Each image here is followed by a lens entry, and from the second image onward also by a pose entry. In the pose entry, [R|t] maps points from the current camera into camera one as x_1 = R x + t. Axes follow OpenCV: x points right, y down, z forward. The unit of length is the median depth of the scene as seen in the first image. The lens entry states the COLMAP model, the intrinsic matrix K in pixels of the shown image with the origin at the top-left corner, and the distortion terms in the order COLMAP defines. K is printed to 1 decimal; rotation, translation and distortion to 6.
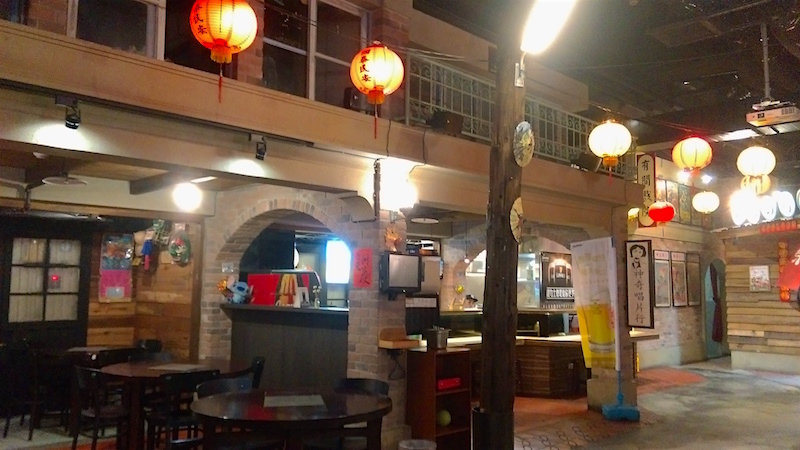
lens RADIAL K [[637.0, 0, 400.0], [0, 637.0, 225.0], [0, 0, 1]] dist [0.002430, -0.001453]
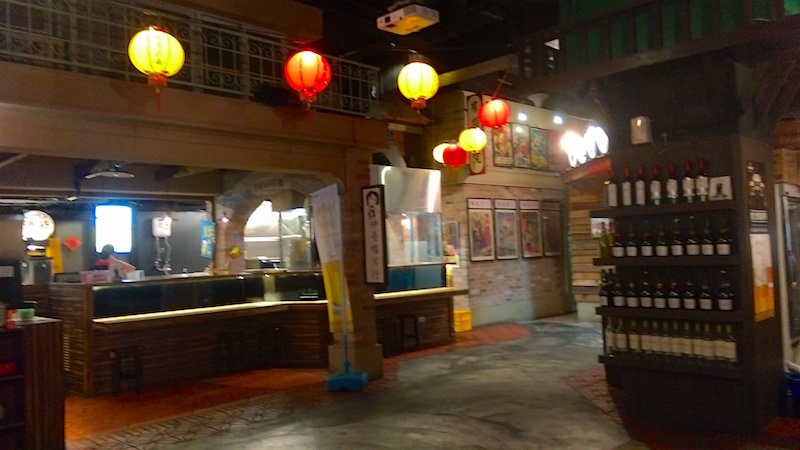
lens RADIAL K [[631.6, 0, 400.0], [0, 631.6, 225.0], [0, 0, 1]] dist [0.077318, -0.001537]
pose [[0.998393, -0.051471, 0.023707, 0.288270], [0.050117, 0.997253, 0.054546, 0.023923], [-0.026450, -0.053270, 0.998230, 0.095712]]
